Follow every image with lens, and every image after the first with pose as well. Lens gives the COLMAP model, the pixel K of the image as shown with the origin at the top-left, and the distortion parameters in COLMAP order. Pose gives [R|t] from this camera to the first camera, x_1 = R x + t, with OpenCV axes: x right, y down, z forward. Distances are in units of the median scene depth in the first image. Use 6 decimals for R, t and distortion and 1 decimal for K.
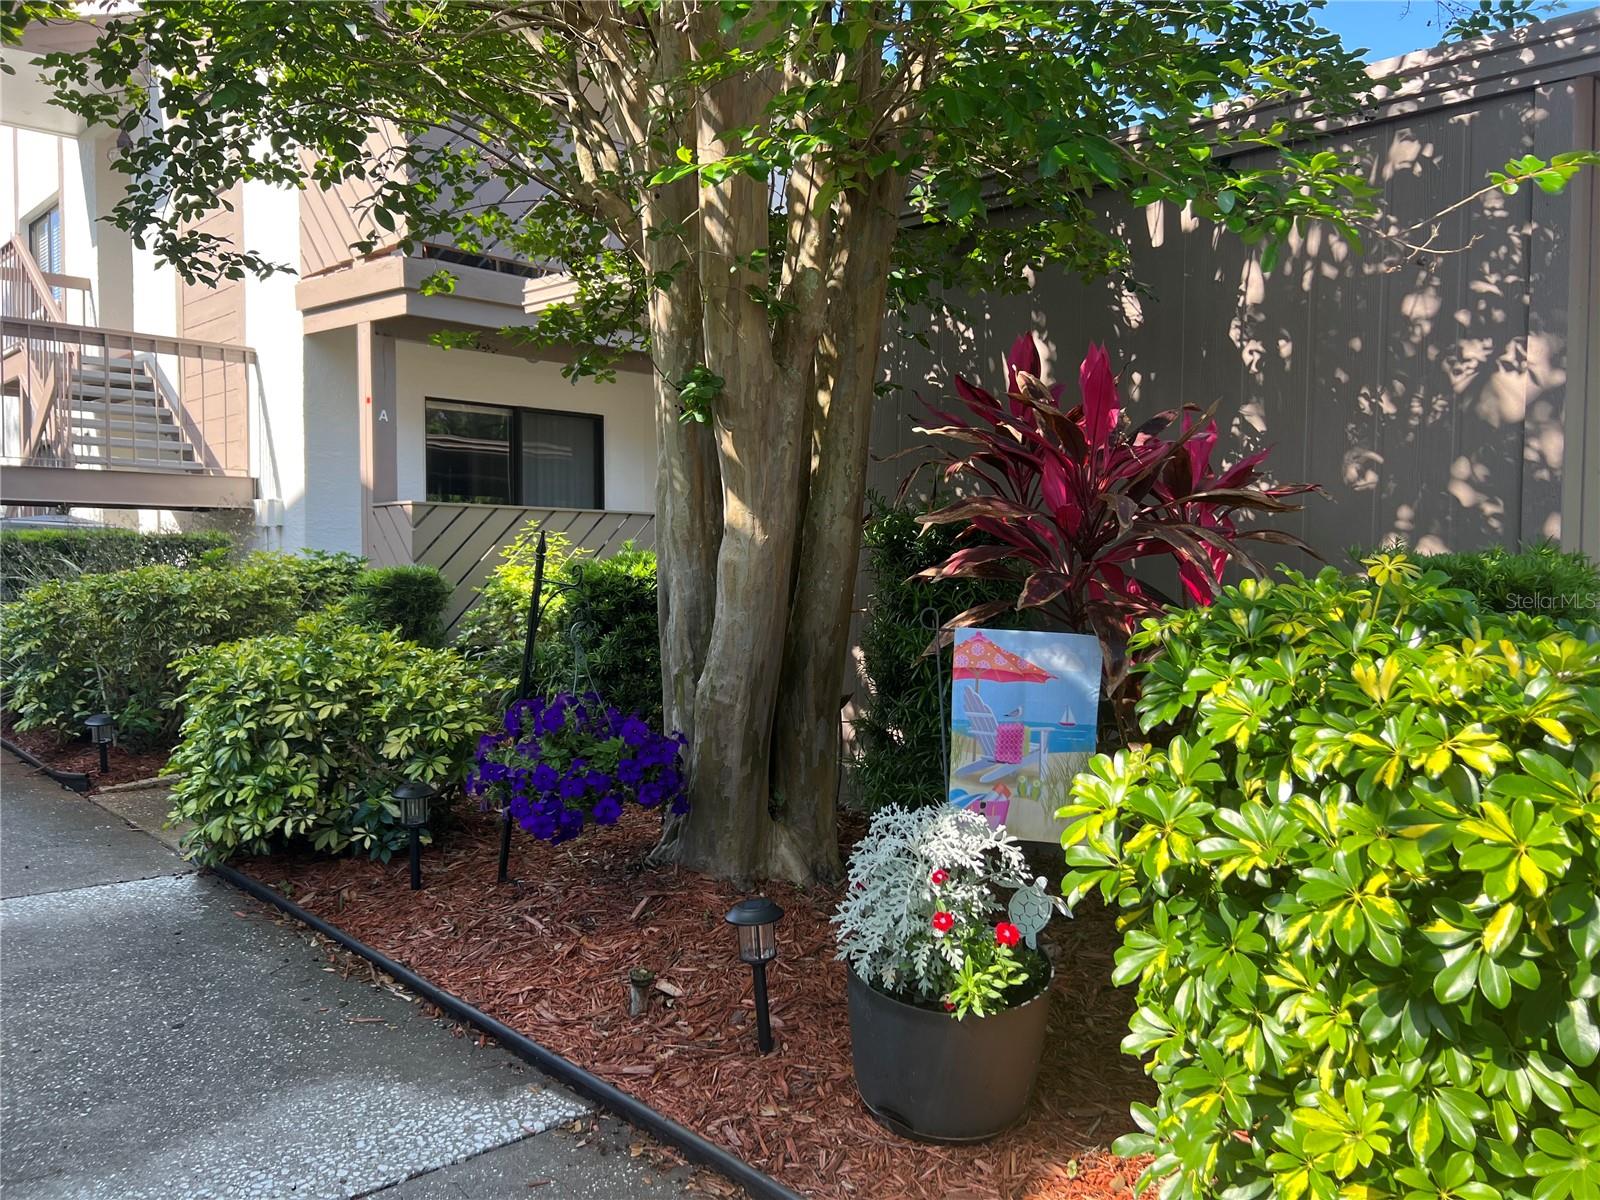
lens RADIAL K [[1202.9, 0, 806.2], [0, 1202.9, 592.7], [0, 0, 1]] dist [0.039080, -0.046117]
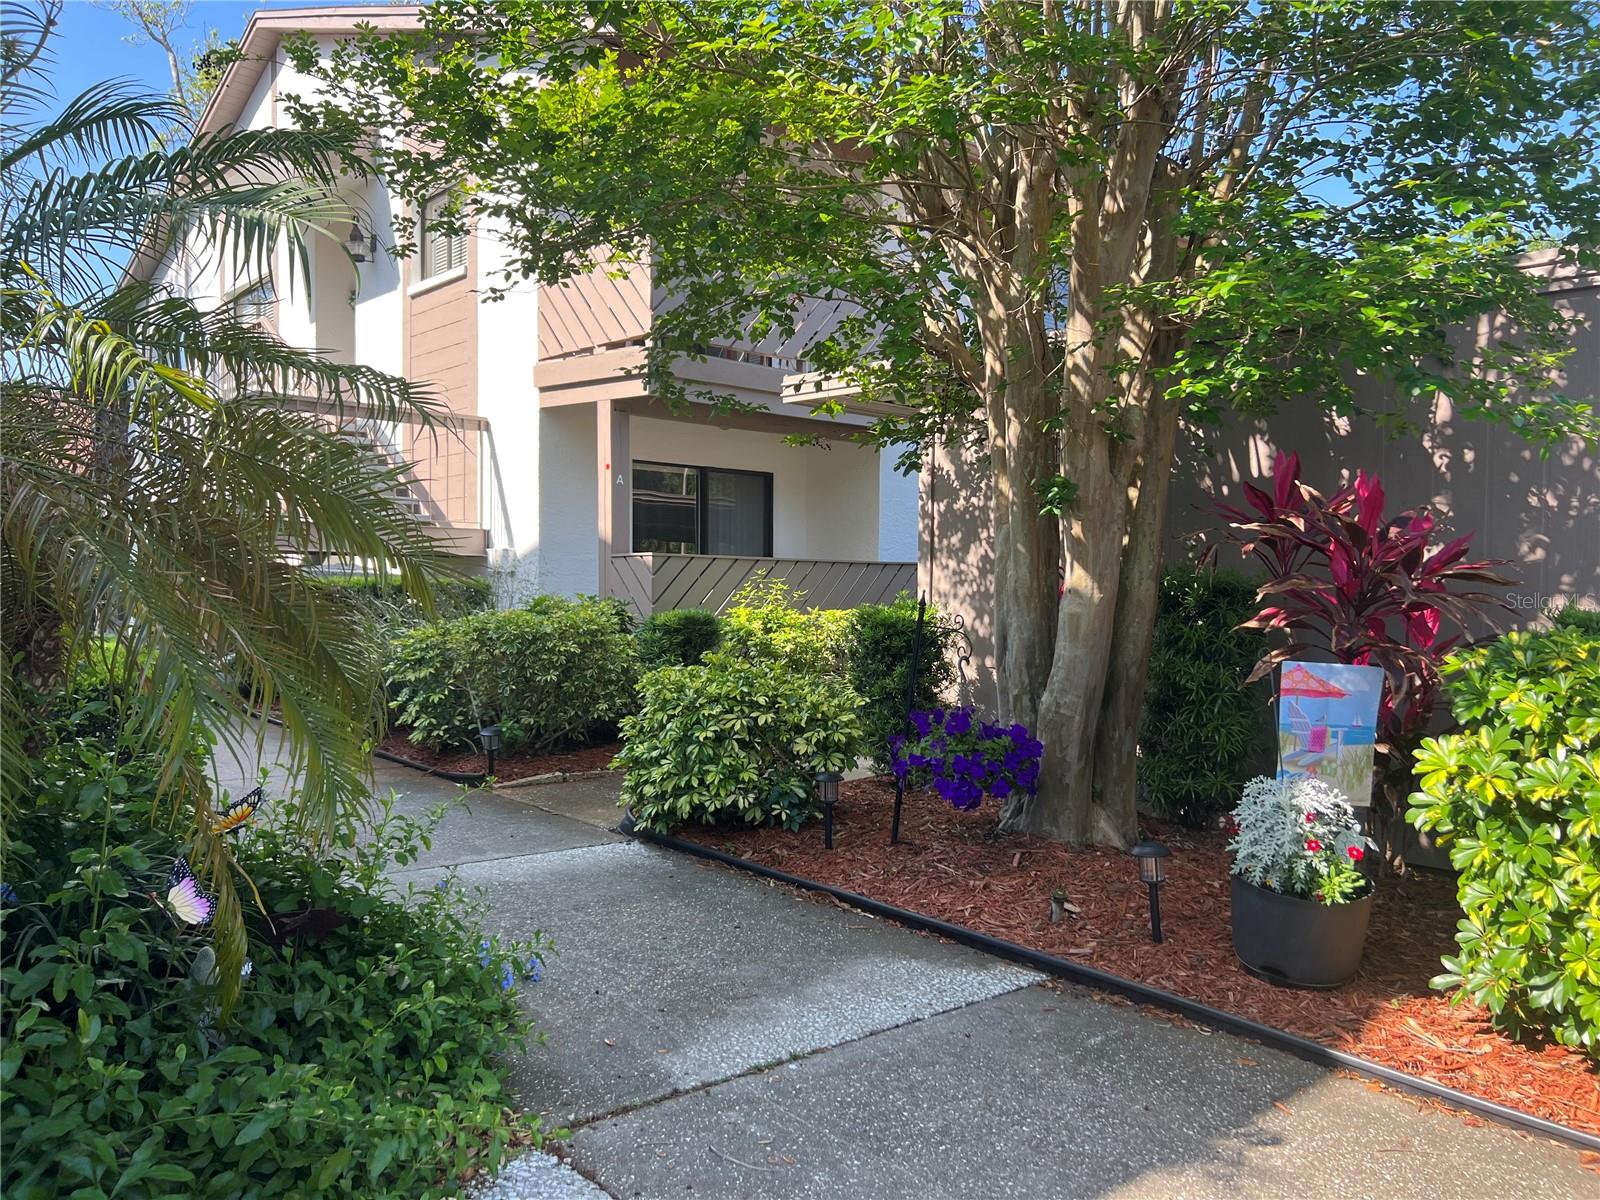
lens RADIAL K [[1202.9, 0, 803.6], [0, 1202.9, 593.1], [0, 0, 1]] dist [0.039080, -0.046117]
pose [[0.999302, 0.002863, -0.037252, -0.318639], [-0.003928, 0.999585, -0.028528, -0.007827], [0.037155, 0.028655, 0.998899, -0.402236]]
